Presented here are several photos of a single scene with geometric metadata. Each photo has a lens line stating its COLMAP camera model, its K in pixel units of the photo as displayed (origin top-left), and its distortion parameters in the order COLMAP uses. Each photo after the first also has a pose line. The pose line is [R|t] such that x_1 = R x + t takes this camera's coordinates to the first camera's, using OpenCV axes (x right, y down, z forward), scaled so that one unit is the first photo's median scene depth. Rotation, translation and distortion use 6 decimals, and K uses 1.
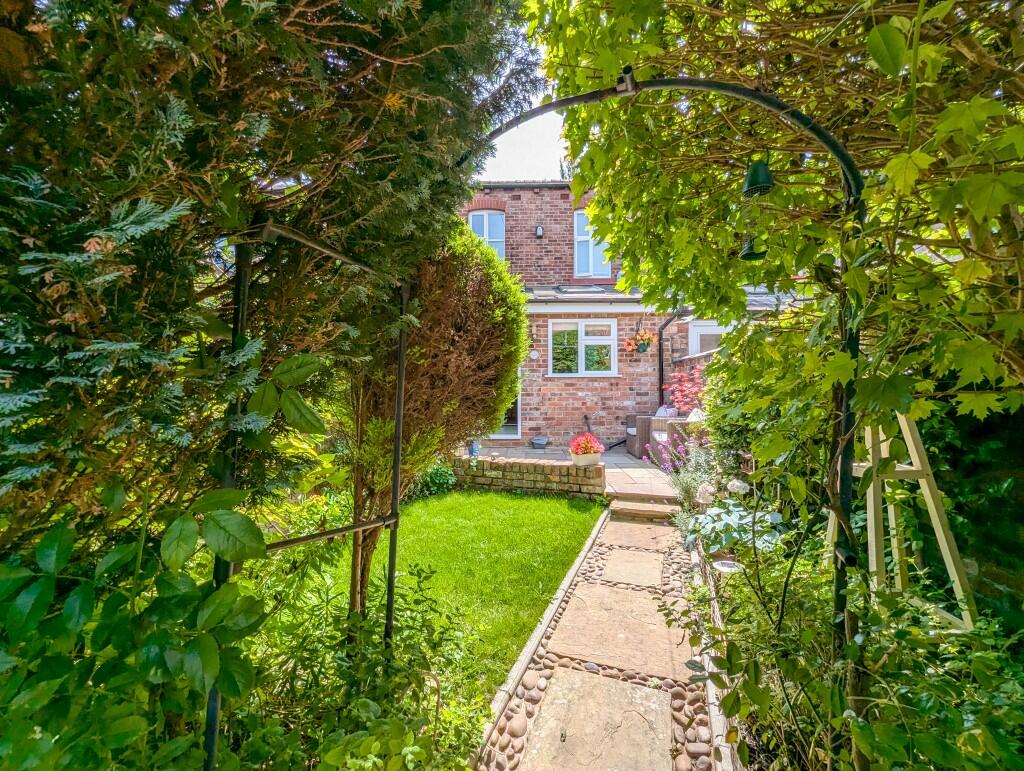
lens RADIAL K [[425.8, 0, 515.0], [0, 425.8, 382.7], [0, 0, 1]] dist [-0.001212, -0.000782]
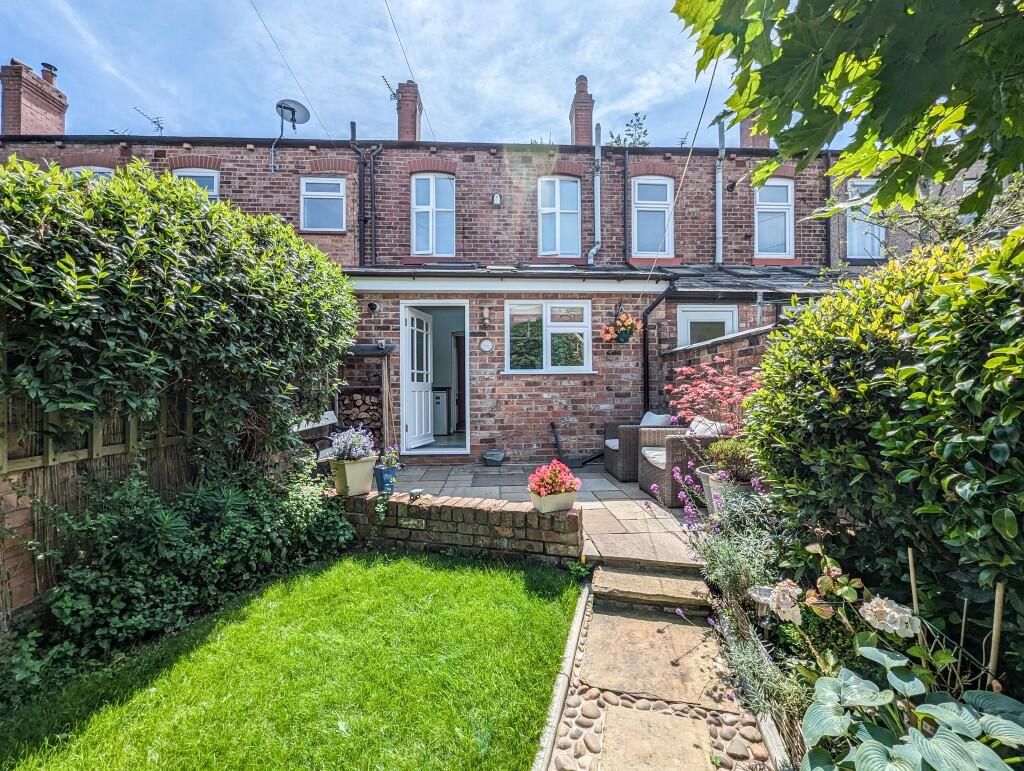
lens RADIAL K [[425.8, 0, 511.0], [0, 425.8, 385.4], [0, 0, 1]] dist [-0.001212, -0.000782]
pose [[0.997589, -0.004684, 0.069237, 0.035869], [0.003844, 0.999917, 0.012258, -0.002162], [-0.069288, -0.011962, 0.997525, 0.221527]]
